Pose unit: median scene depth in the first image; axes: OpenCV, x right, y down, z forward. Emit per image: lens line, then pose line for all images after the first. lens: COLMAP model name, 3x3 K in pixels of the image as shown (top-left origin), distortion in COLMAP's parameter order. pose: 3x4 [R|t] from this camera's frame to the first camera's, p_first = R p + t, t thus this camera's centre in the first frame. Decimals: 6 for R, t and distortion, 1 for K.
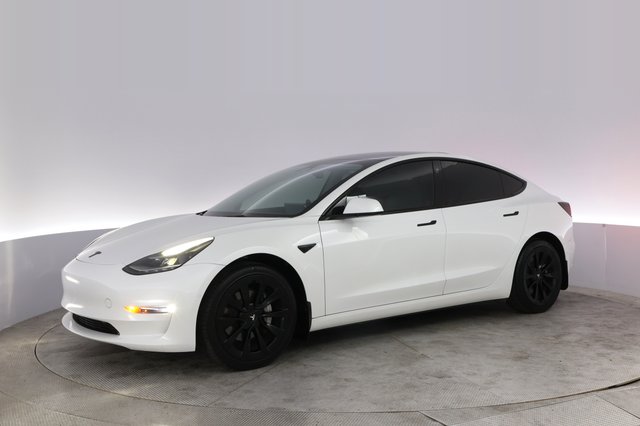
lens RADIAL K [[503.4, 0, 320.0], [0, 503.4, 213.0], [0, 0, 1]] dist [0.006815, 0.003346]
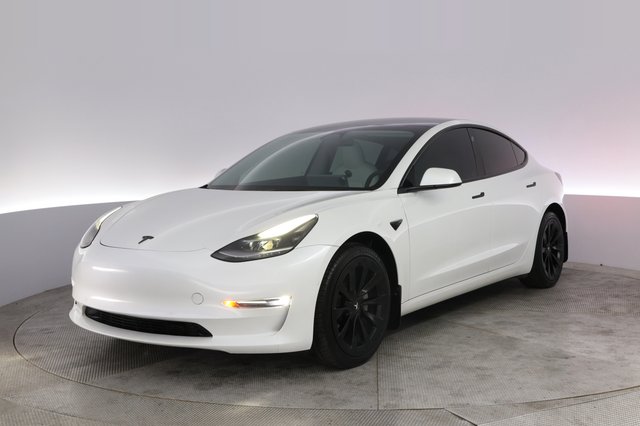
lens RADIAL K [[565.5, 0, 320.0], [0, 565.5, 213.0], [0, 0, 1]] dist [-0.000468, -0.000457]
pose [[0.972503, -0.017892, 0.232202, -0.396547], [0.007279, 0.998892, 0.046484, 0.002261], [-0.232777, -0.043516, 0.971556, 0.076155]]
